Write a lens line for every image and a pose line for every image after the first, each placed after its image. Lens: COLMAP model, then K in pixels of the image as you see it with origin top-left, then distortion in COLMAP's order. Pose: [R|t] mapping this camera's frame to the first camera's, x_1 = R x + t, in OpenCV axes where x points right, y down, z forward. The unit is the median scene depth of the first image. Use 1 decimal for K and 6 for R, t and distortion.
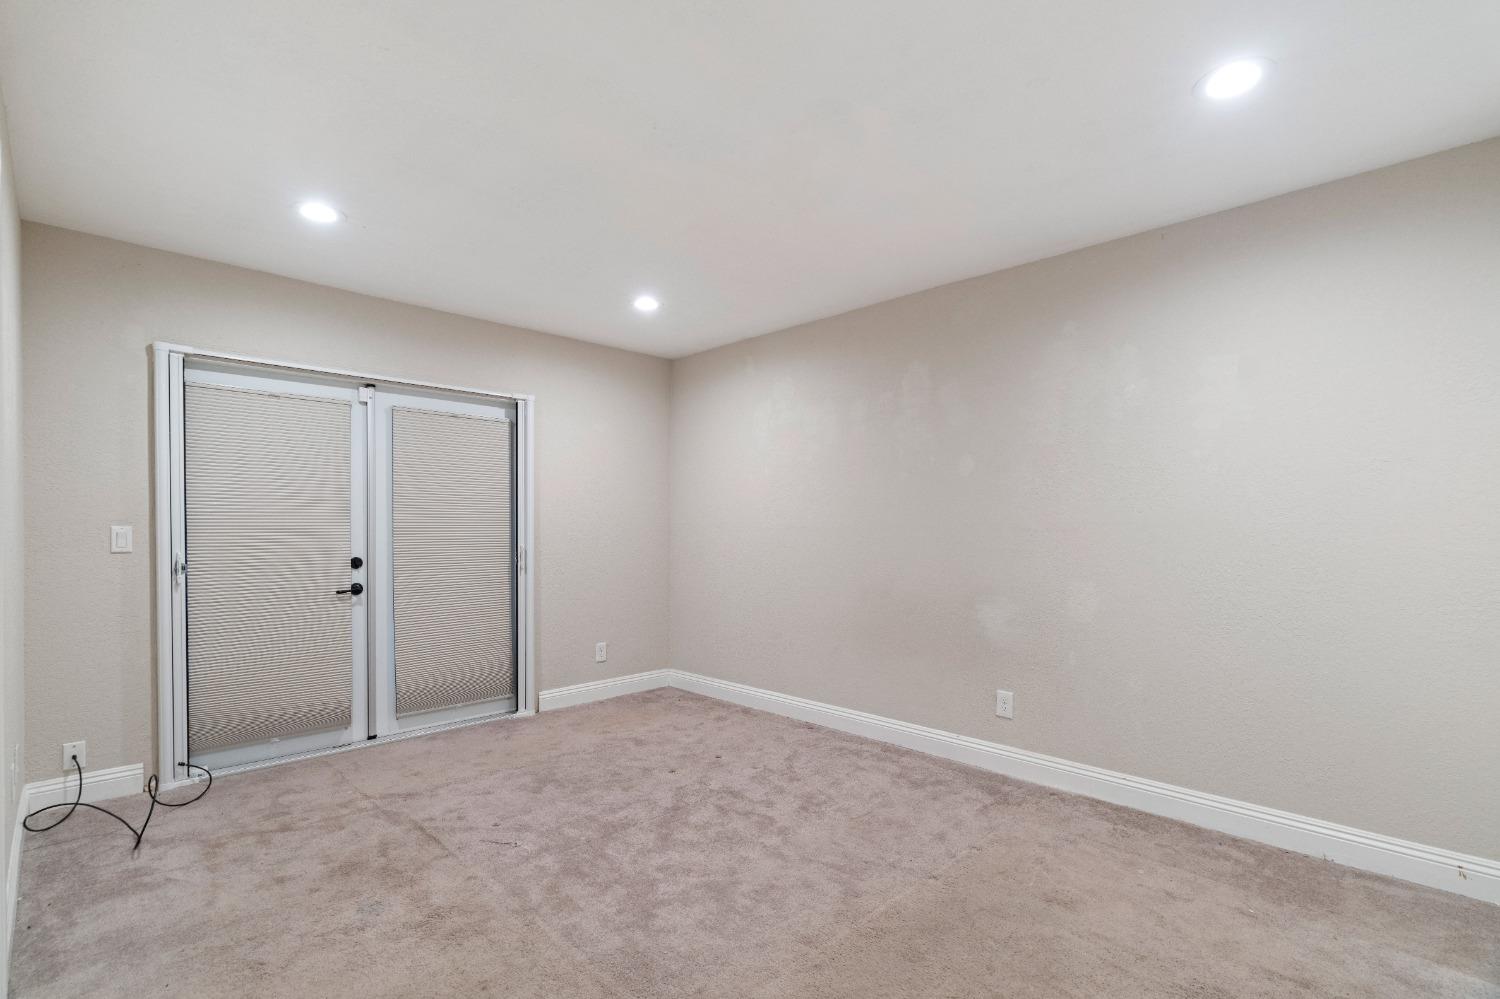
lens RADIAL K [[689.3, 0, 738.0], [0, 689.3, 519.9], [0, 0, 1]] dist [-0.004892, 0.000350]
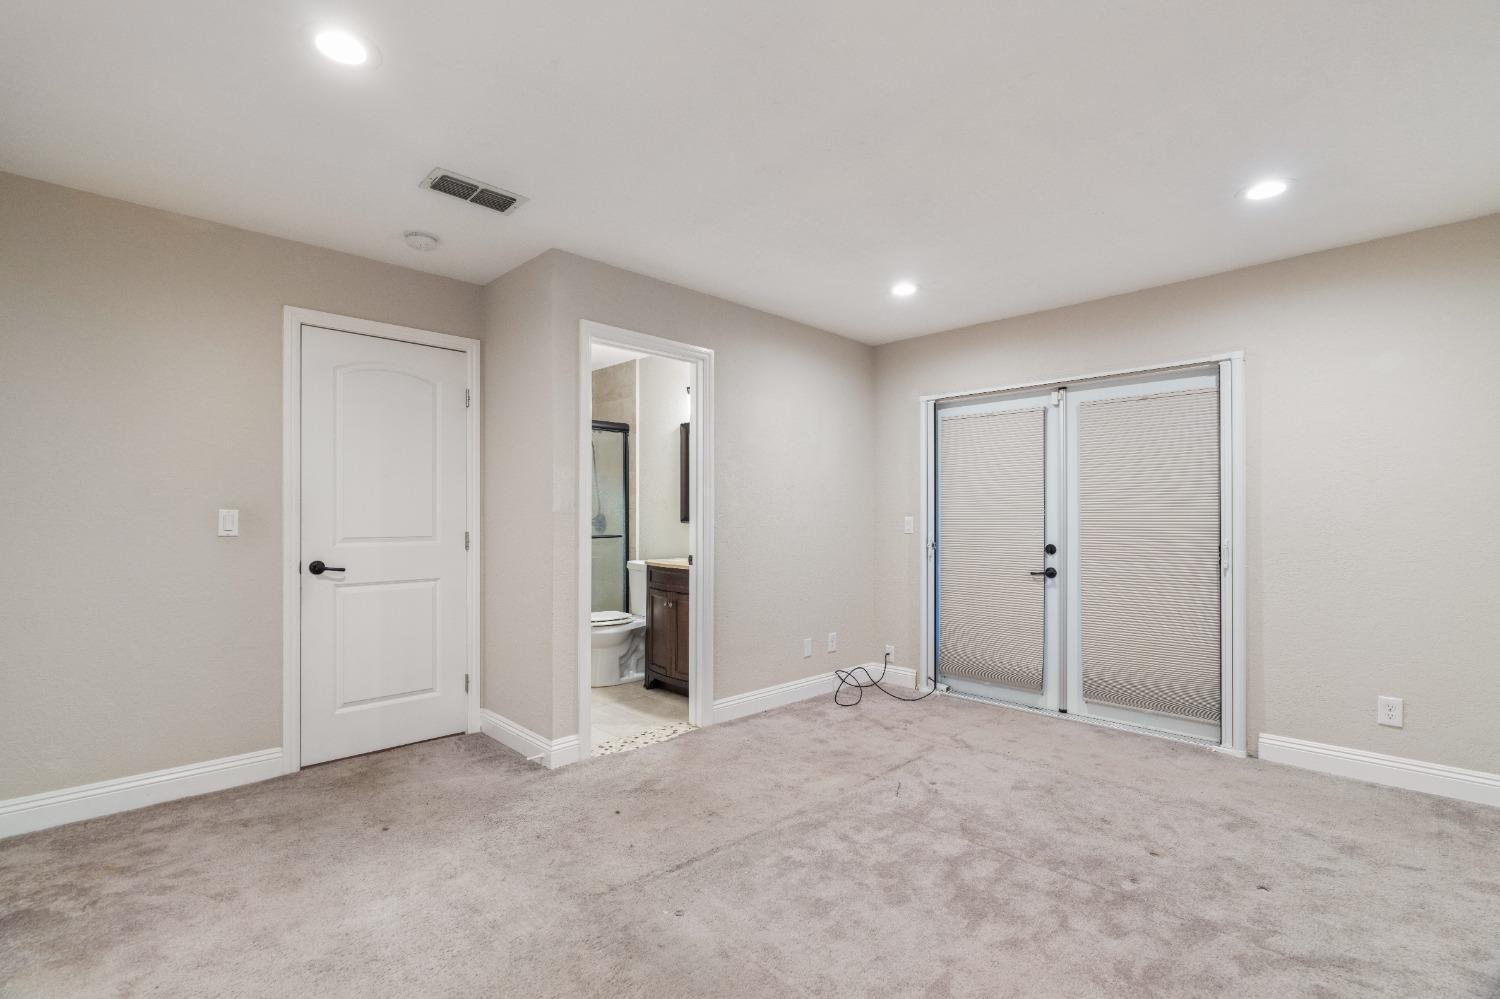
lens RADIAL K [[677.2, 0, 744.6], [0, 677.2, 499.4], [0, 0, 1]] dist [-0.006341, 0.001908]
pose [[0.005490, -0.027640, -0.999603, 0.548252], [0.010500, 0.999564, -0.027581, 0.005912], [0.999930, -0.010345, 0.005778, 0.499422]]
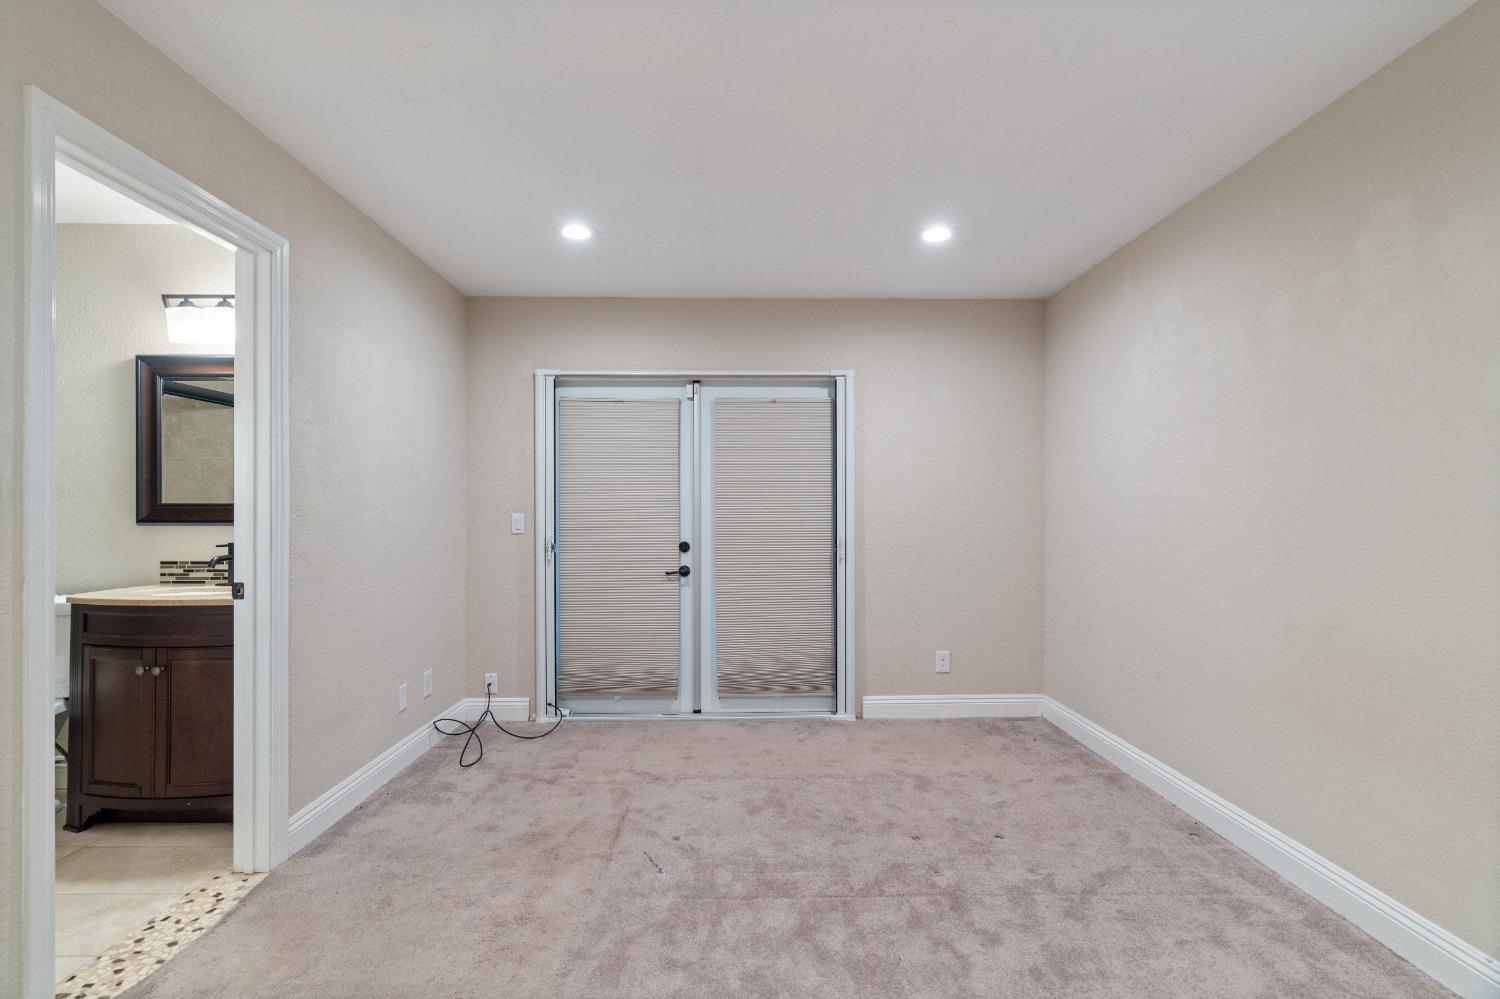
lens RADIAL K [[677.2, 0, 744.6], [0, 677.2, 499.4], [0, 0, 1]] dist [-0.006341, 0.001908]
pose [[0.727832, -0.014334, -0.685606, 0.247755], [0.010257, 0.999897, -0.010016, -0.000941], [0.685679, 0.000258, 0.727904, 0.290656]]
